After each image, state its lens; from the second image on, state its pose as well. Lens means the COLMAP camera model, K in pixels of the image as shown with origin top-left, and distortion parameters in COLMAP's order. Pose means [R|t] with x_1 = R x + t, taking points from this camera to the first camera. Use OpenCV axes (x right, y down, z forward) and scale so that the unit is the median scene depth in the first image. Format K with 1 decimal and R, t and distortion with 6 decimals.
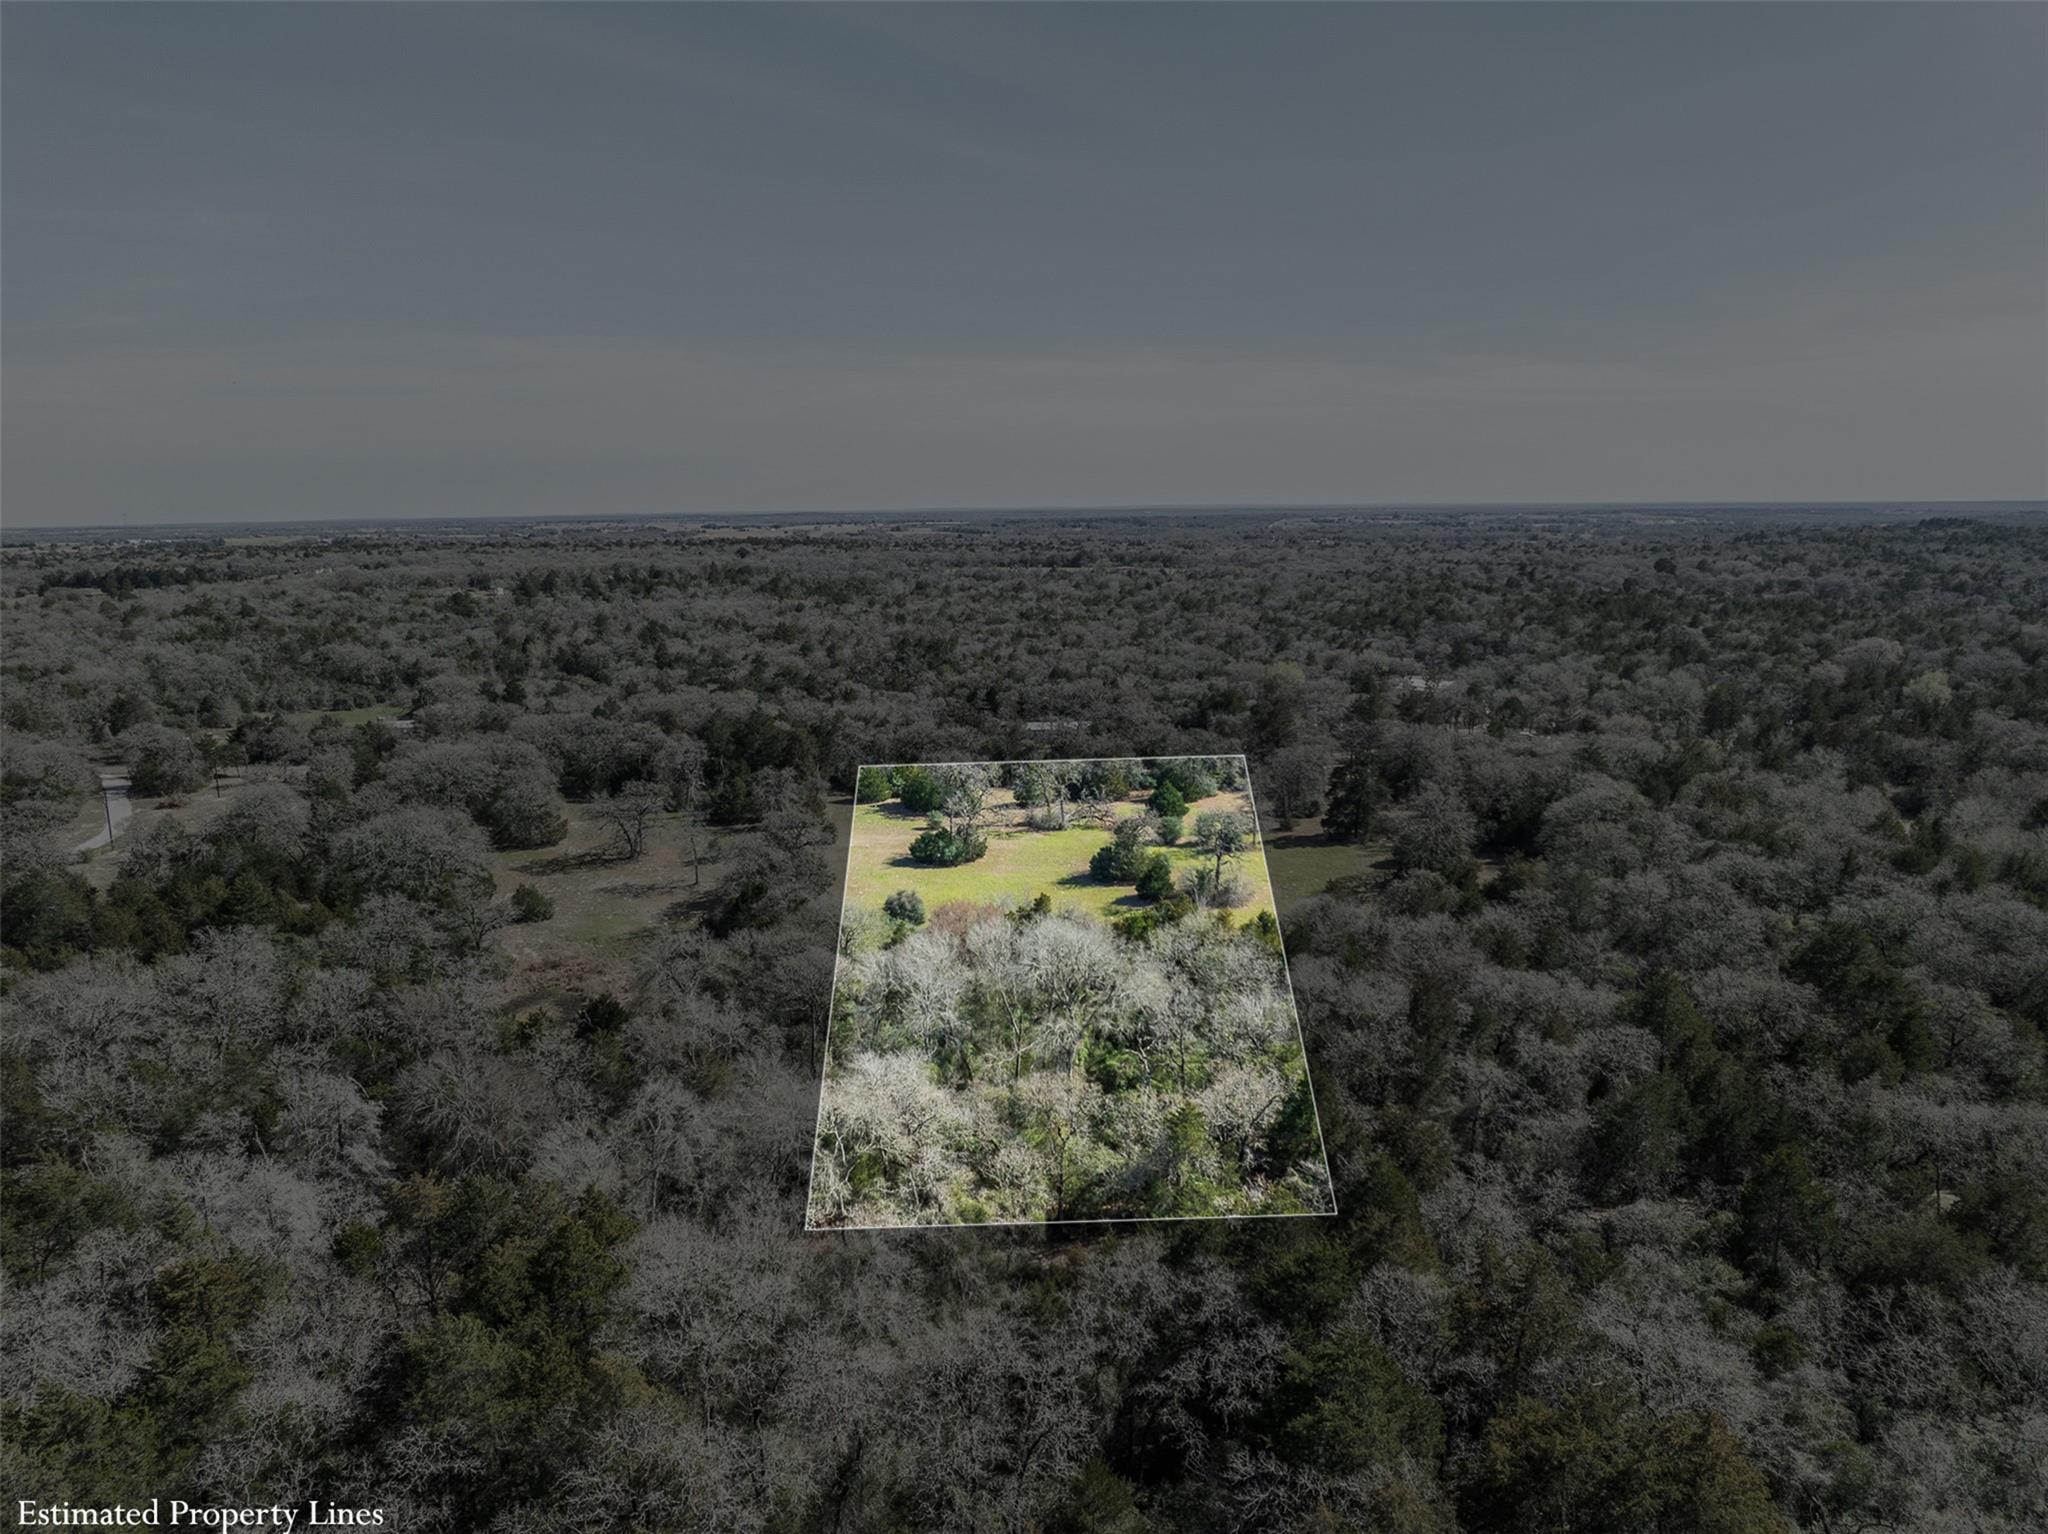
lens RADIAL K [[1430.0, 0, 1023.3], [0, 1430.0, 767.5], [0, 0, 1]] dist [-0.002617, -0.000697]
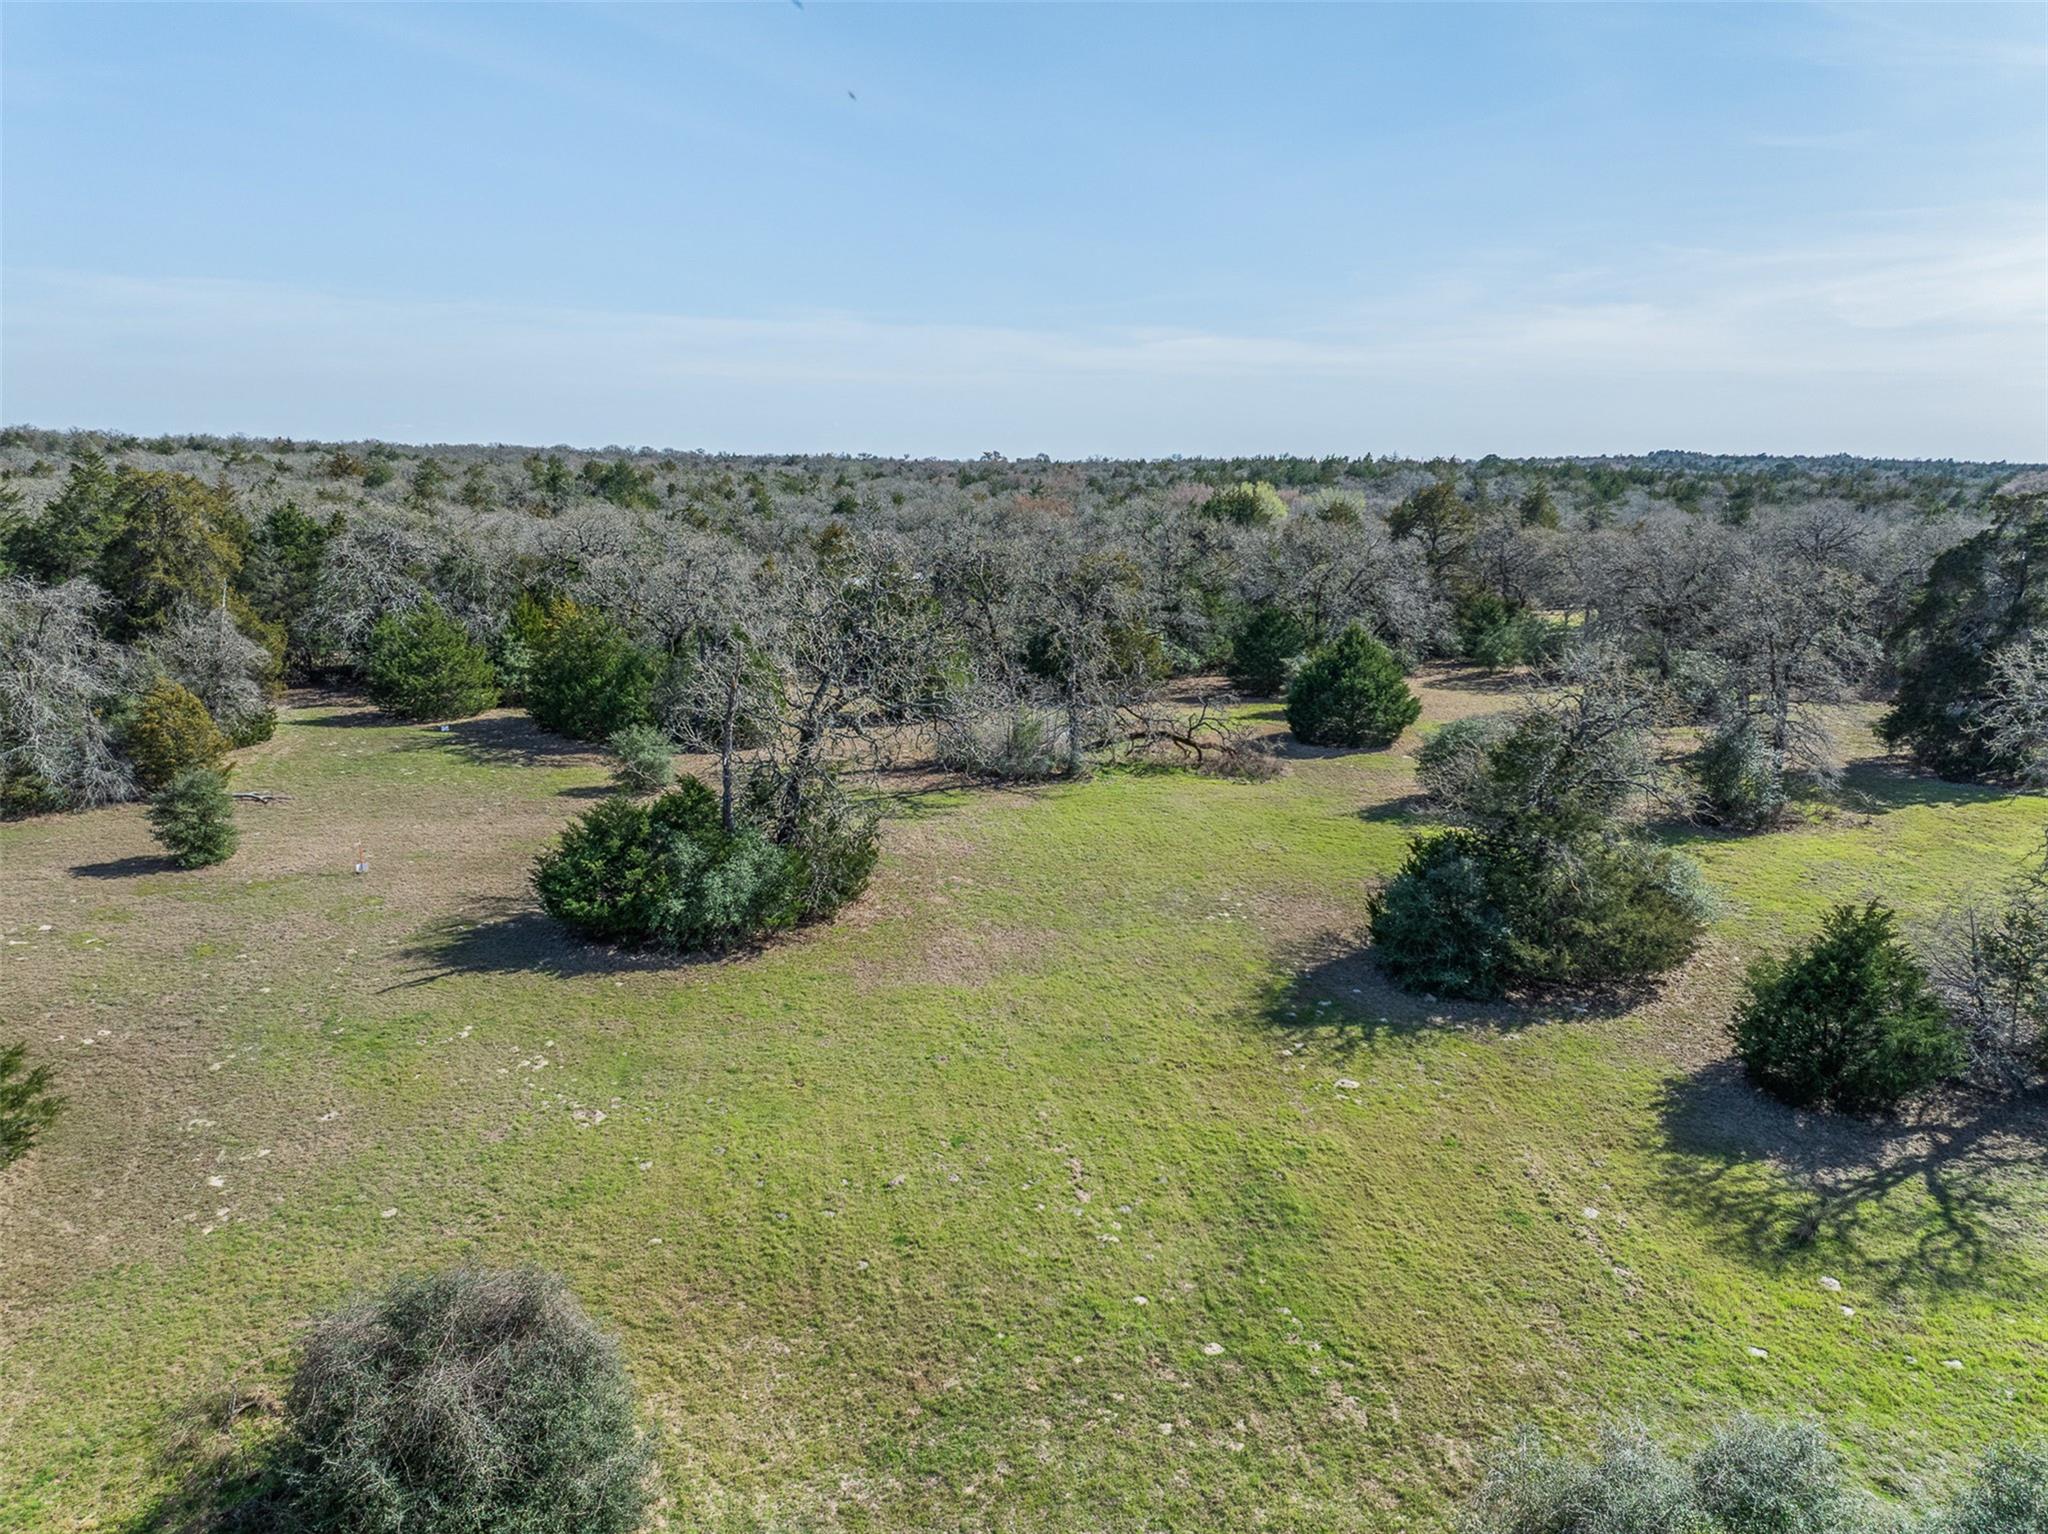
lens RADIAL K [[1430.0, 0, 1025.1], [0, 1430.0, 766.4], [0, 0, 1]] dist [-0.002617, -0.000697]
pose [[0.976794, -0.031694, 0.211824, -0.050795], [0.027276, 0.999346, 0.023748, 0.035763], [-0.212438, -0.017419, 0.977019, 0.755589]]
